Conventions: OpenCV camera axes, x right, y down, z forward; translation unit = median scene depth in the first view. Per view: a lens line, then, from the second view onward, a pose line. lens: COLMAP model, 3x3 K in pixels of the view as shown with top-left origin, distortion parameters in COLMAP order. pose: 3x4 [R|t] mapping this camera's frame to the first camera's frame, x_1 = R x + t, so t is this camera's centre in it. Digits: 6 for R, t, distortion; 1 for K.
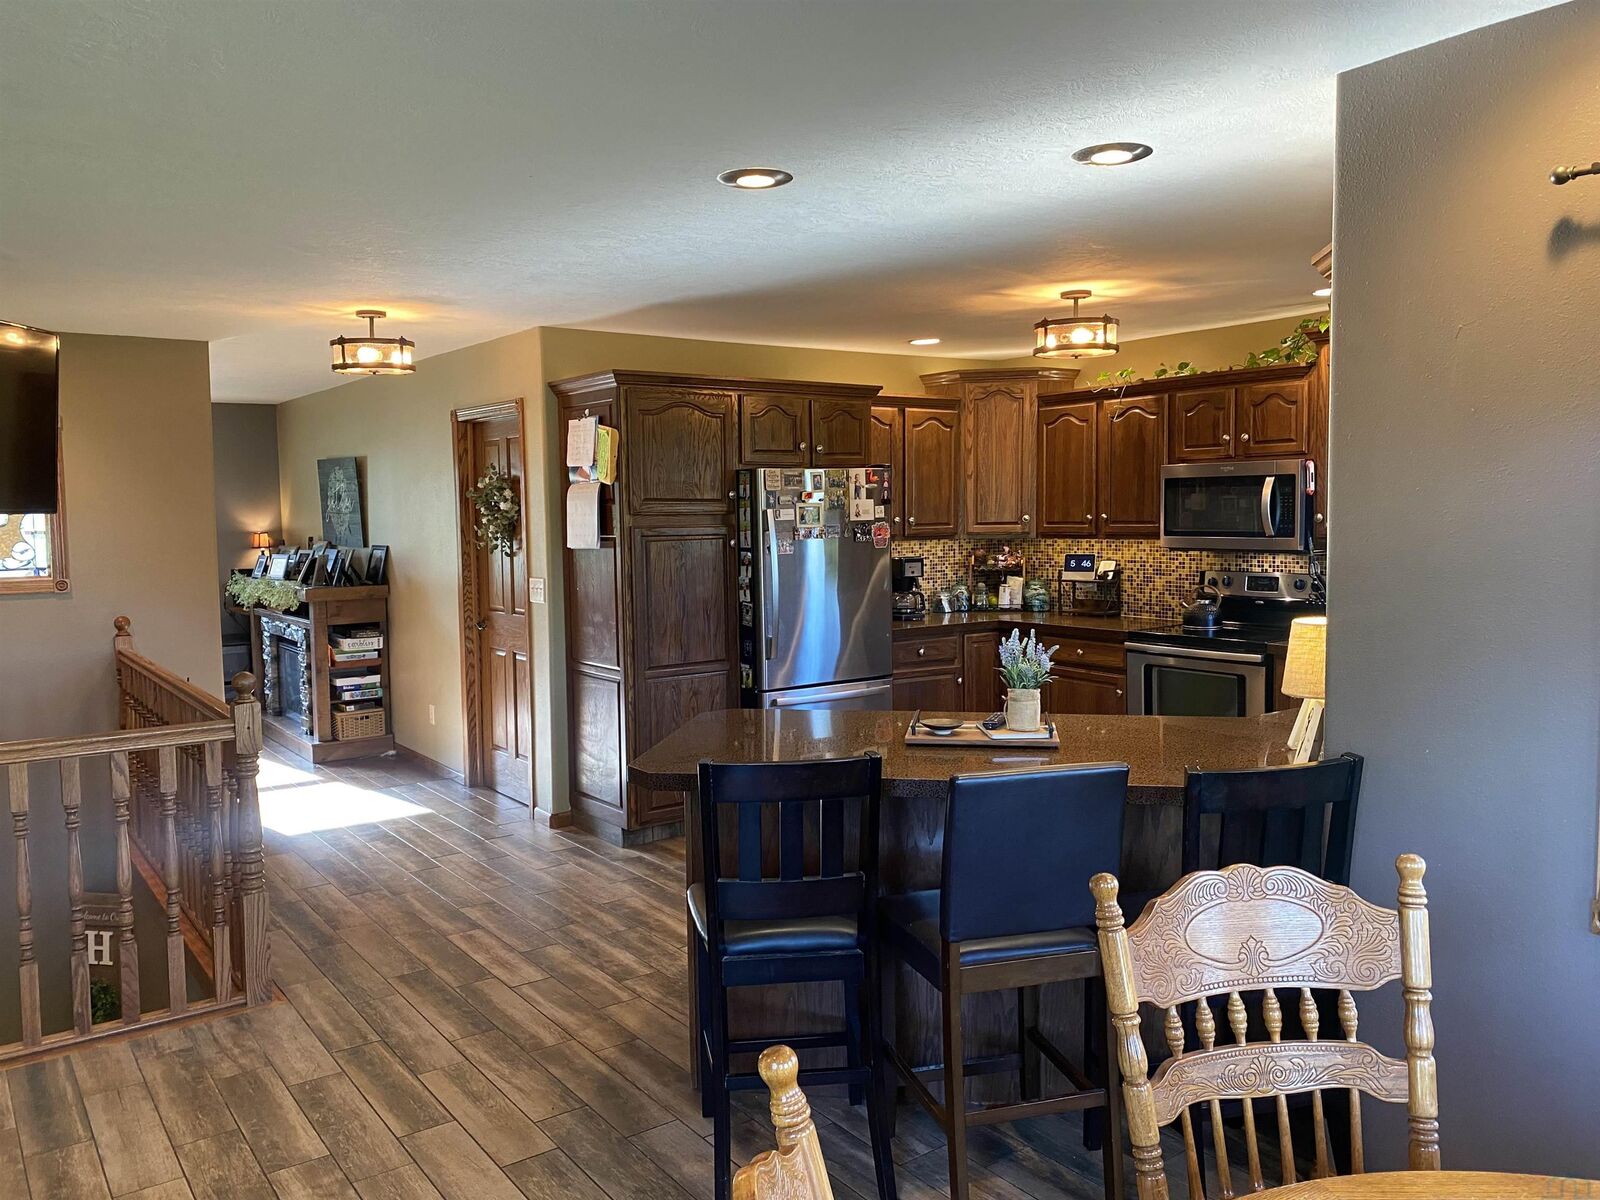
lens RADIAL K [[1208.7, 0, 778.0], [0, 1208.7, 597.0], [0, 0, 1]] dist [0.073957, -0.074278]
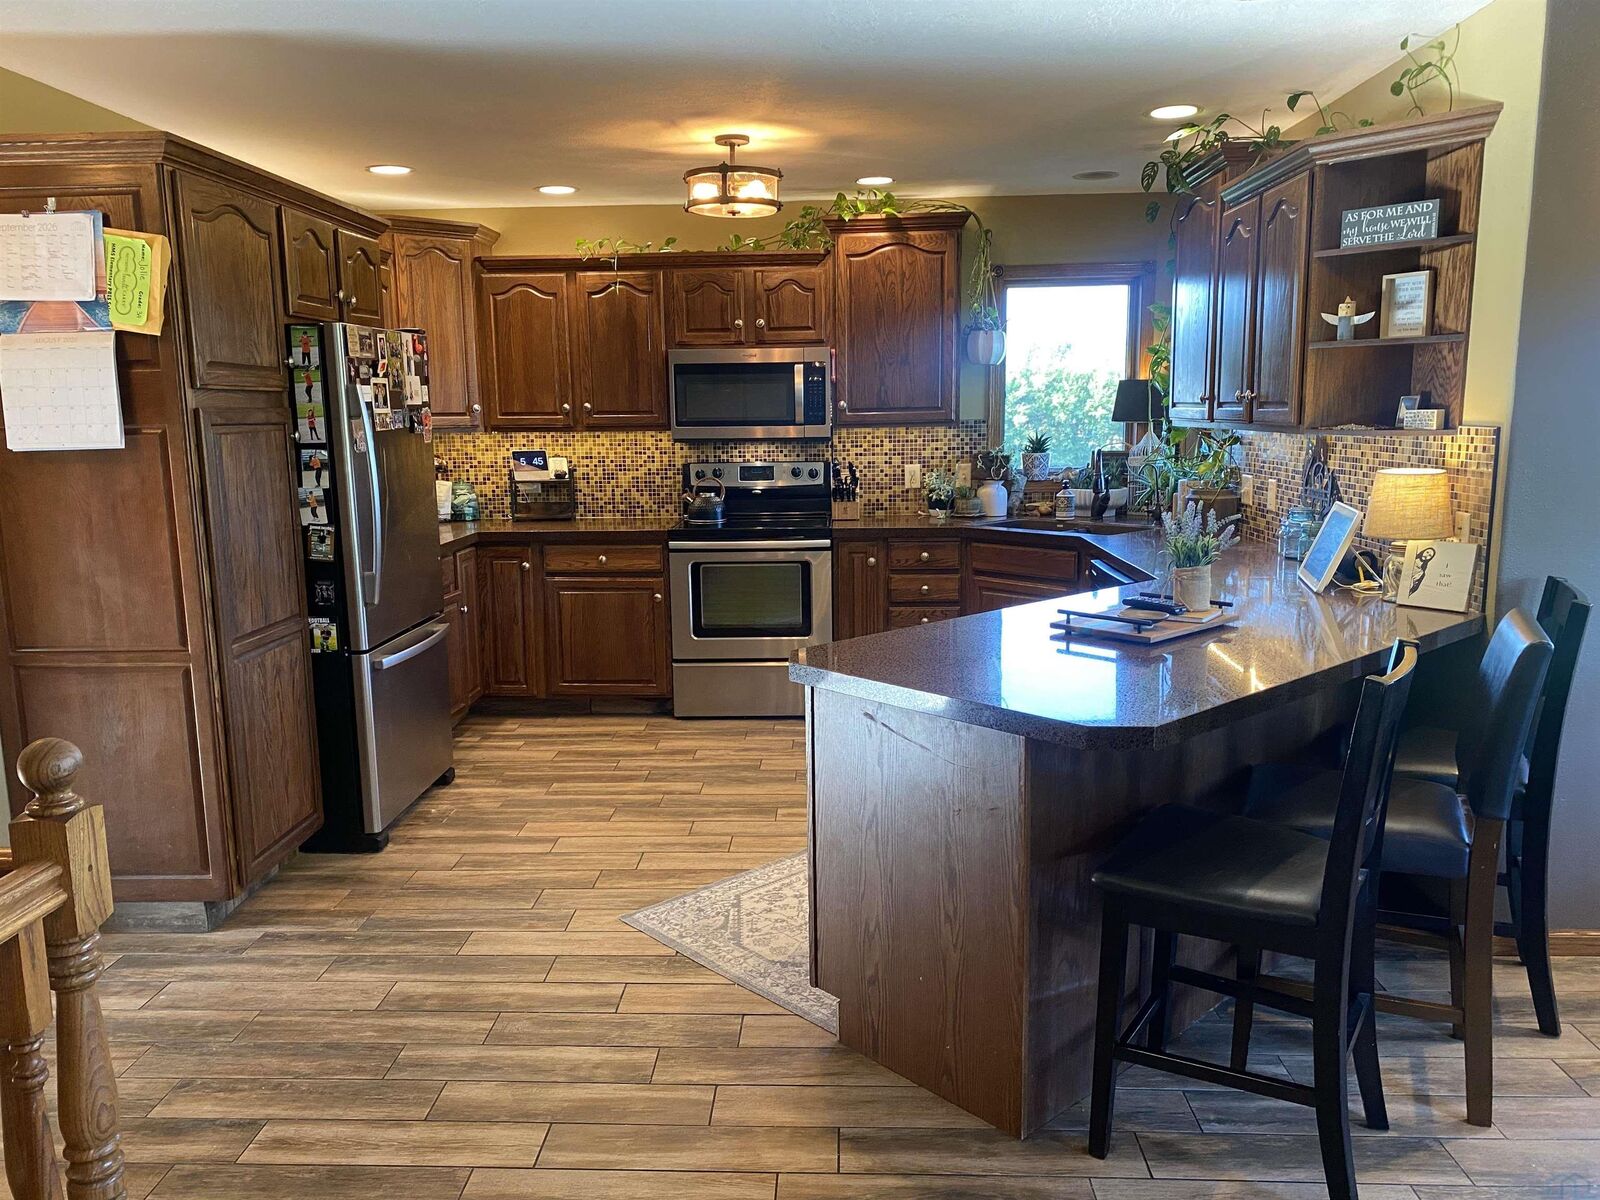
lens RADIAL K [[1208.7, 0, 780.5], [0, 1208.7, 620.5], [0, 0, 1]] dist [0.073957, -0.074278]
pose [[0.621372, -0.130987, 0.772489, -0.394425], [0.062024, 0.991056, 0.118157, -0.007358], [-0.781057, -0.025506, 0.623939, 0.367804]]
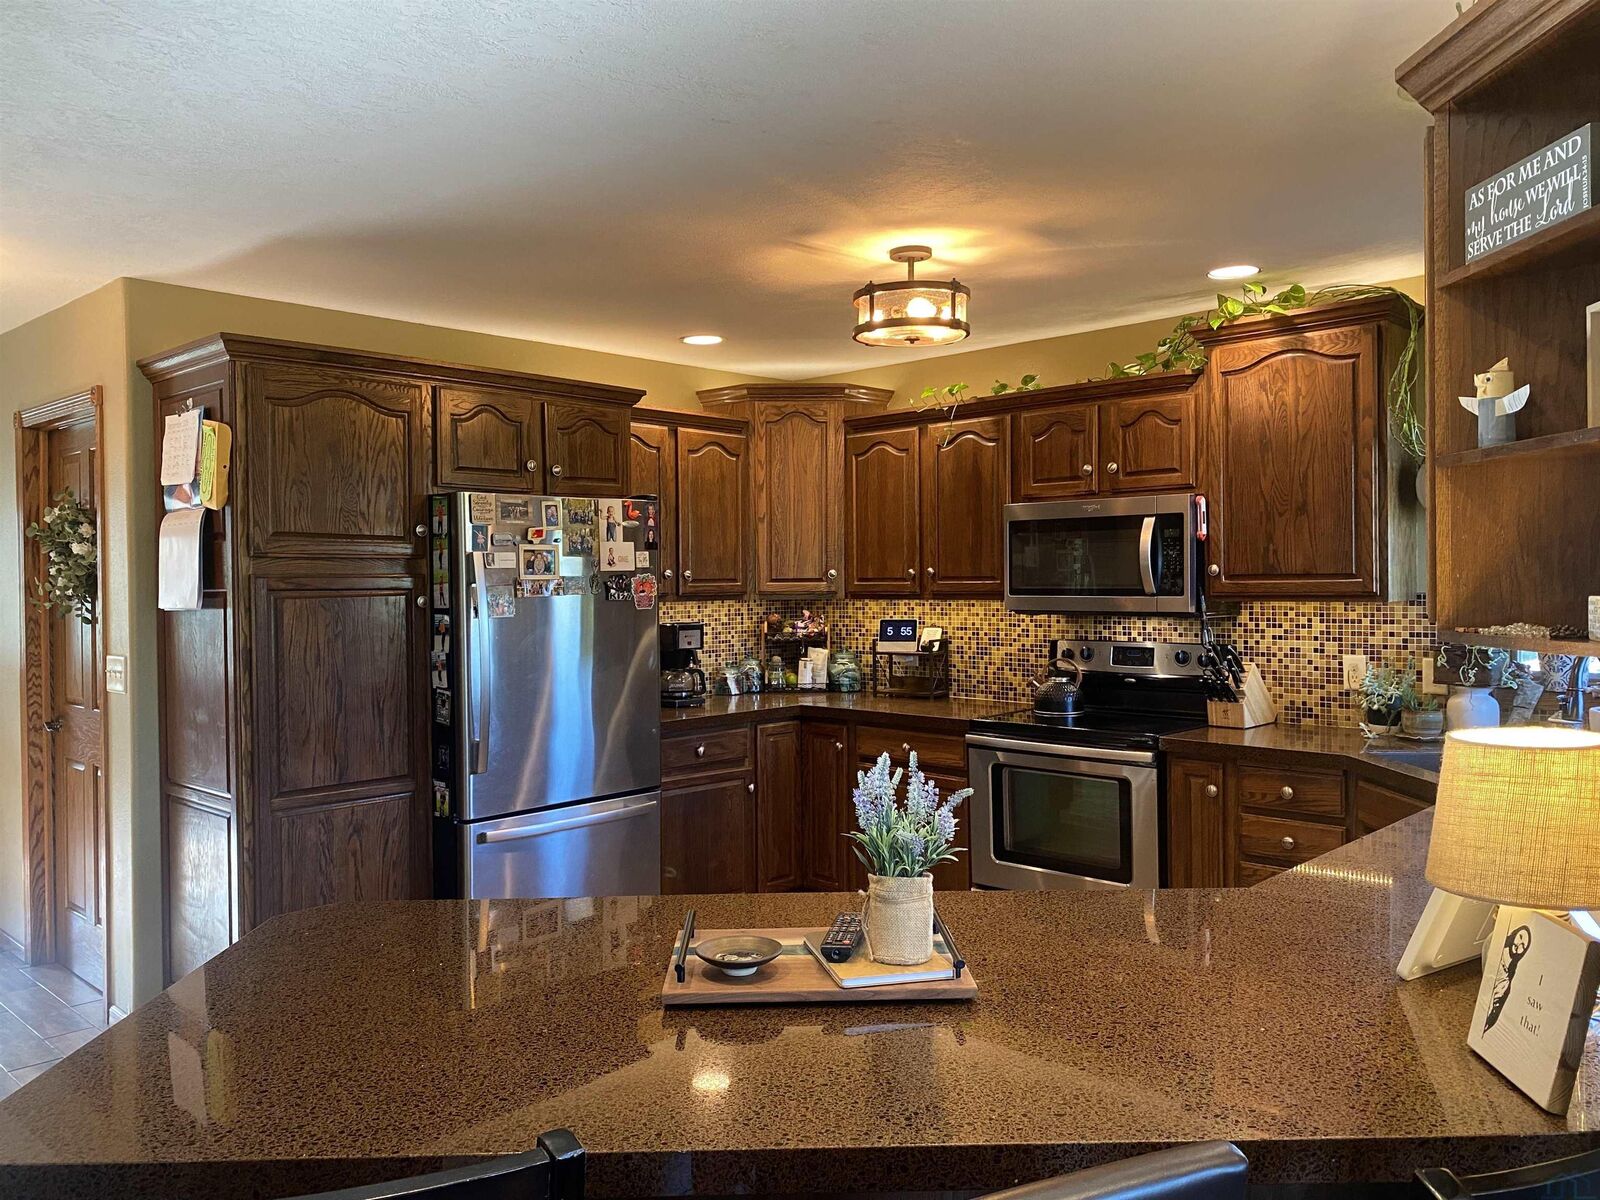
lens RADIAL K [[1208.7, 0, 798.4], [0, 1208.7, 598.2], [0, 0, 1]] dist [0.073957, -0.074278]
pose [[0.980516, 0.002230, 0.196427, 0.035064], [0.009214, 0.998313, -0.057326, -0.005288], [-0.196223, 0.058019, 0.978841, 0.285521]]
